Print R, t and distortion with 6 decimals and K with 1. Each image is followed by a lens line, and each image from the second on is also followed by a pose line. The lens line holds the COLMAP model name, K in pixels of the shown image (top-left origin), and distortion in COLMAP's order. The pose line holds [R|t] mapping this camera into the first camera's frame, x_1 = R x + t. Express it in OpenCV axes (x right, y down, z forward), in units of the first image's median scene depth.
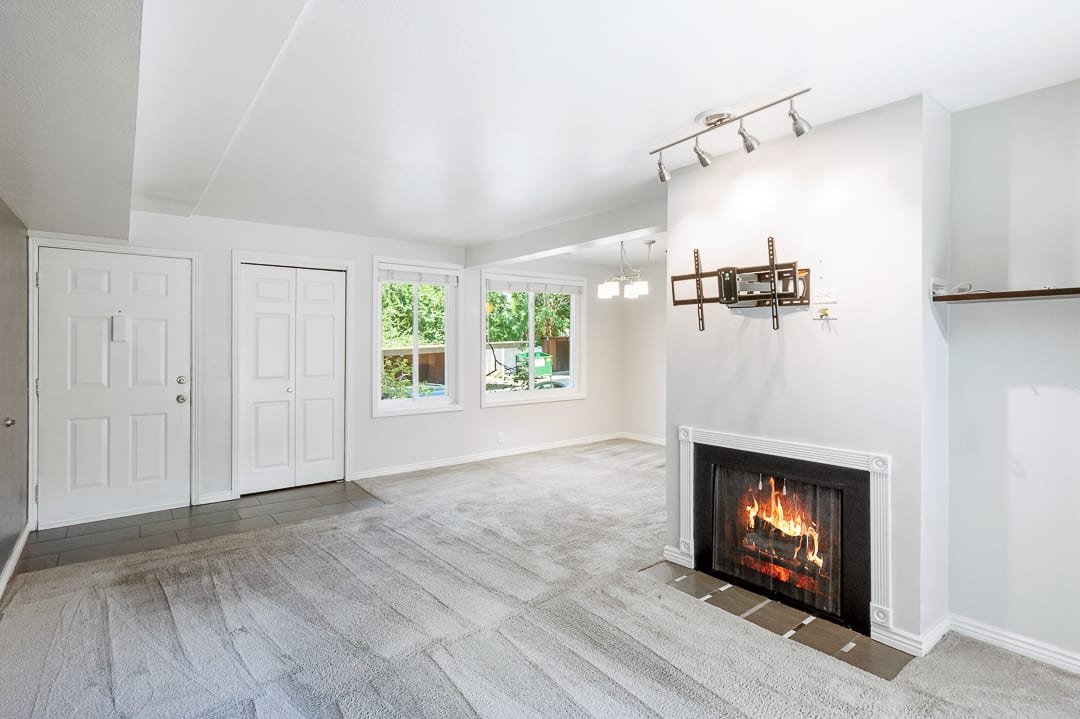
lens RADIAL K [[534.9, 0, 543.9], [0, 534.9, 342.0], [0, 0, 1]] dist [-0.000291, 0.002060]
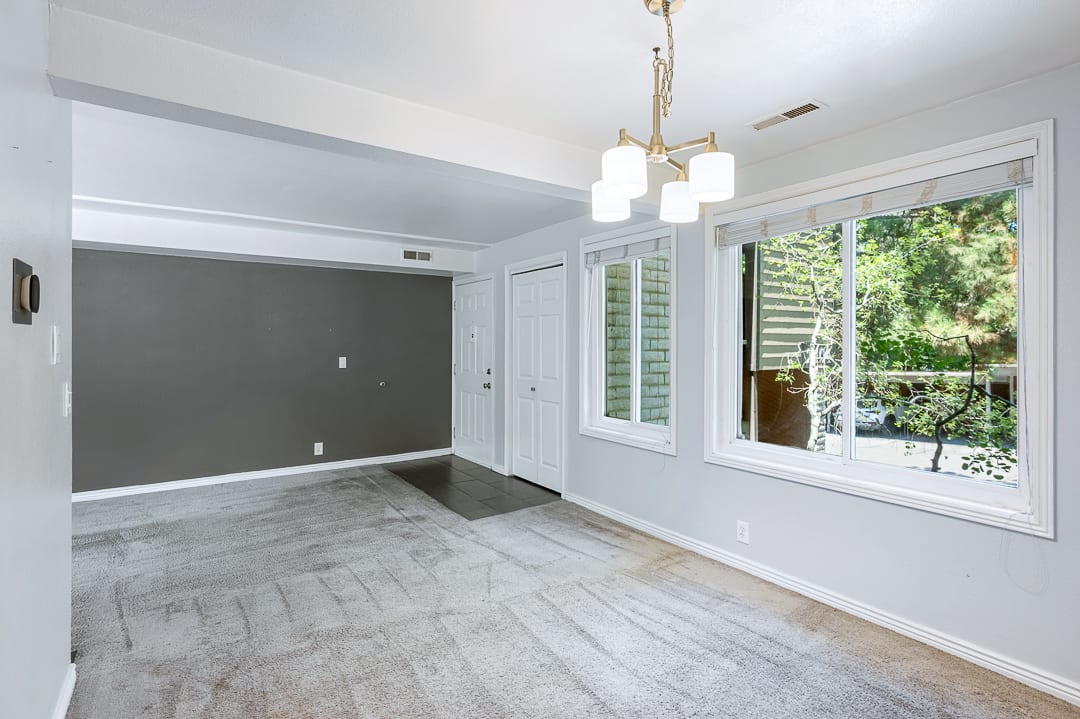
lens RADIAL K [[541.0, 0, 540.5], [0, 541.0, 336.8], [0, 0, 1]] dist [0.004188, 0.001779]
pose [[-0.072629, -0.010673, -0.997302, 0.625161], [-0.001474, 0.999943, -0.010594, 0.000107], [0.997358, 0.000701, -0.072640, 1.196467]]
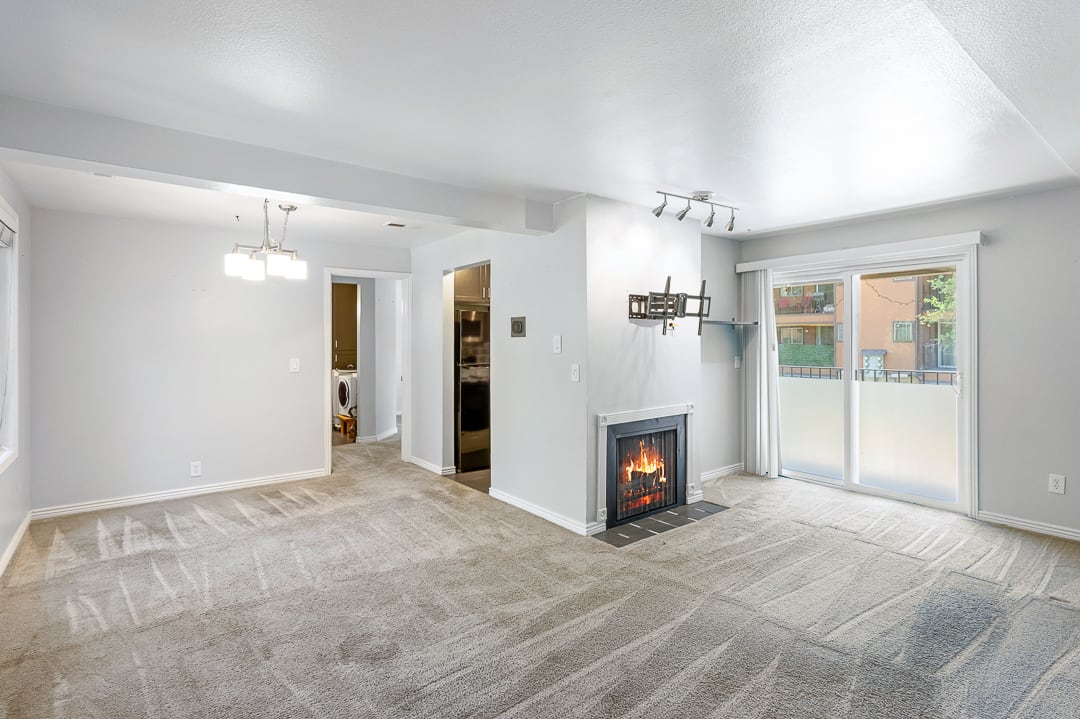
lens RADIAL K [[534.9, 0, 543.9], [0, 534.9, 342.0], [0, 0, 1]] dist [-0.000291, 0.002060]
pose [[0.007496, -0.000785, 0.999972, -0.669881], [0.001545, 0.999999, 0.000773, -0.003225], [-0.999971, 0.001540, 0.007497, 0.806892]]
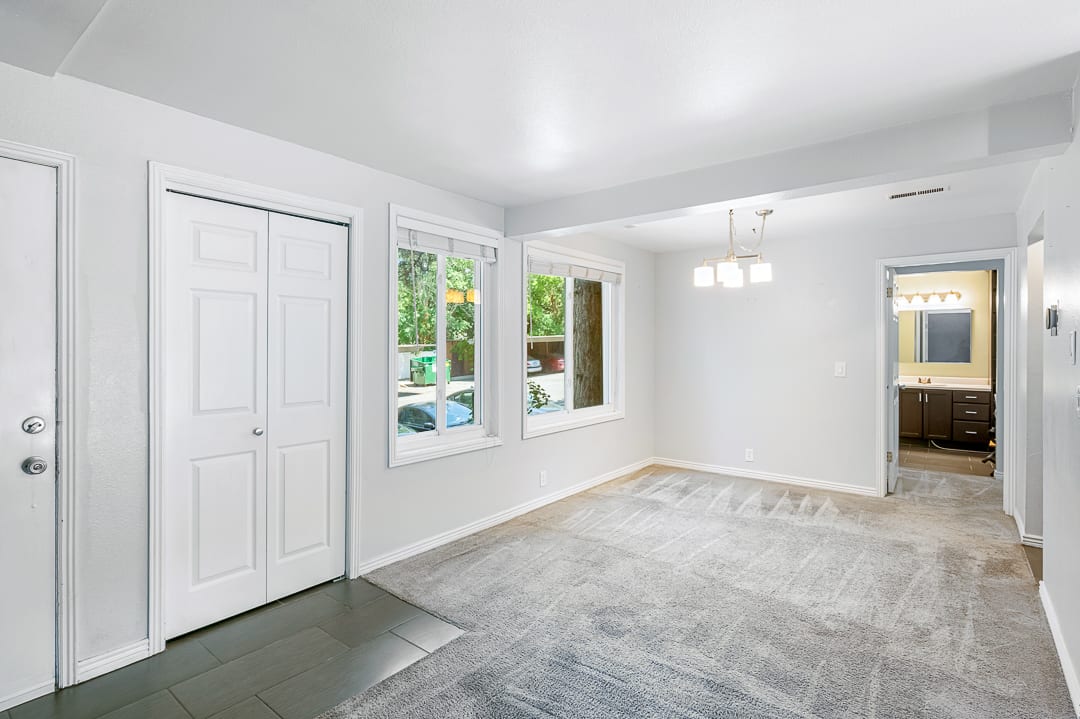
lens RADIAL K [[532.6, 0, 544.9], [0, 532.6, 348.7], [0, 0, 1]] dist [-0.005887, 0.004580]
pose [[0.971765, 0.000688, 0.235949, -0.348454], [-0.001955, 0.999985, 0.005135, 0.001723], [-0.235942, -0.005452, 0.971752, 0.437580]]
